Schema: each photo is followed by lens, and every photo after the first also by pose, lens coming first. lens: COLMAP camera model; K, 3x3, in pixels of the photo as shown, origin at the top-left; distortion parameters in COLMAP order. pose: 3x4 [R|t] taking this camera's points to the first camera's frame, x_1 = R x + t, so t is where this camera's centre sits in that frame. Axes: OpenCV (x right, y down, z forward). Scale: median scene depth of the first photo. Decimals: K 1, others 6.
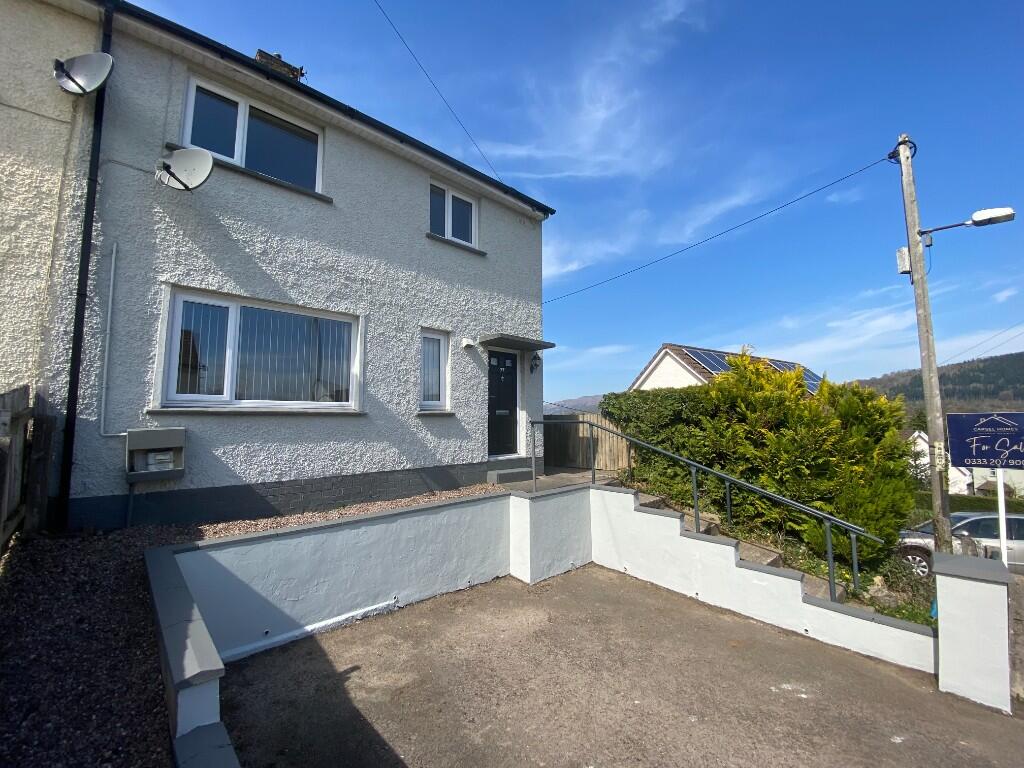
lens RADIAL K [[412.0, 0, 521.4], [0, 412.0, 386.1], [0, 0, 1]] dist [-0.023308, -0.004027]
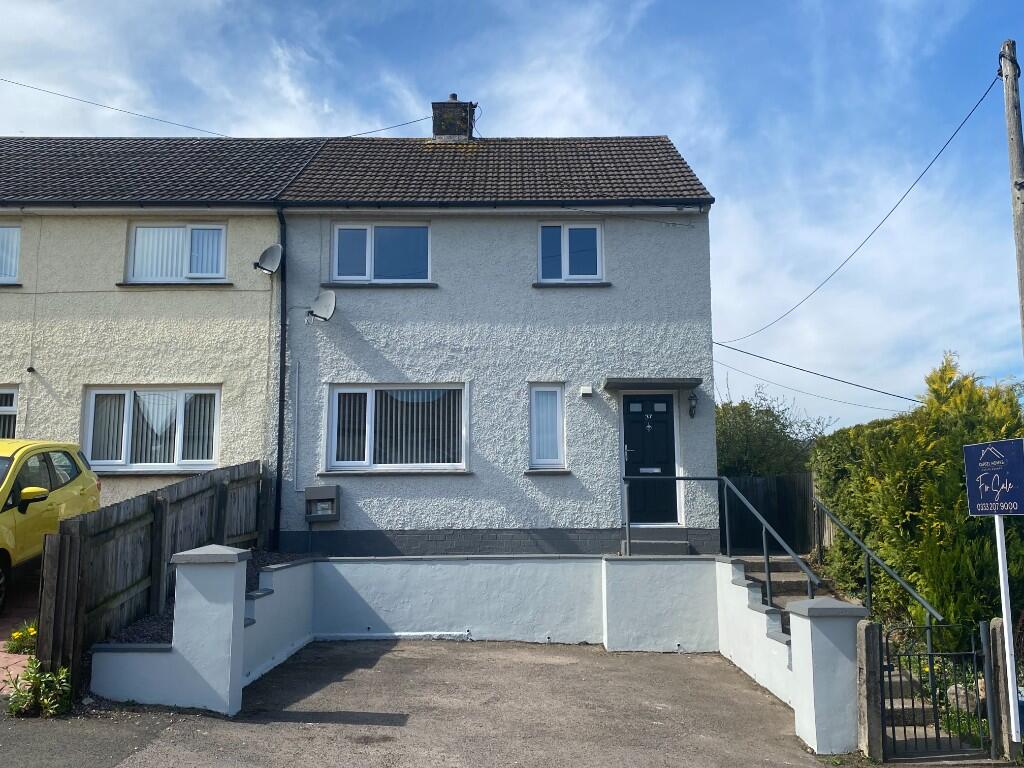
lens RADIAL K [[936.6, 0, 512.3], [0, 936.6, 376.0], [0, 0, 1]] dist [0.009866, 0.000000]
pose [[0.727427, -0.104678, -0.678153, 1.564041], [0.060541, 0.994232, -0.088528, 0.042495], [0.683509, 0.023342, 0.729569, -0.815034]]
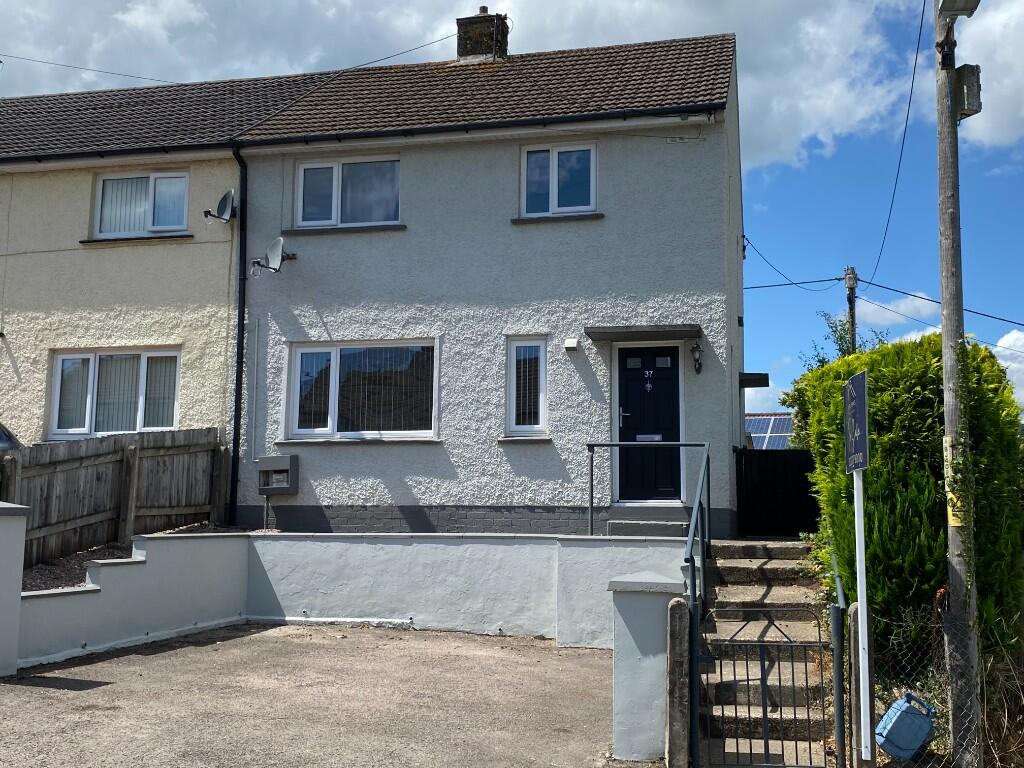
lens RADIAL K [[1096.5, 0, 511.1], [0, 1096.5, 384.5], [0, 0, 1]] dist [0.023820, 0.000000]
pose [[0.547118, -0.095702, -0.831567, 2.024671], [0.058621, 0.995384, -0.075986, 0.154746], [0.835000, -0.007174, 0.550203, -0.264867]]
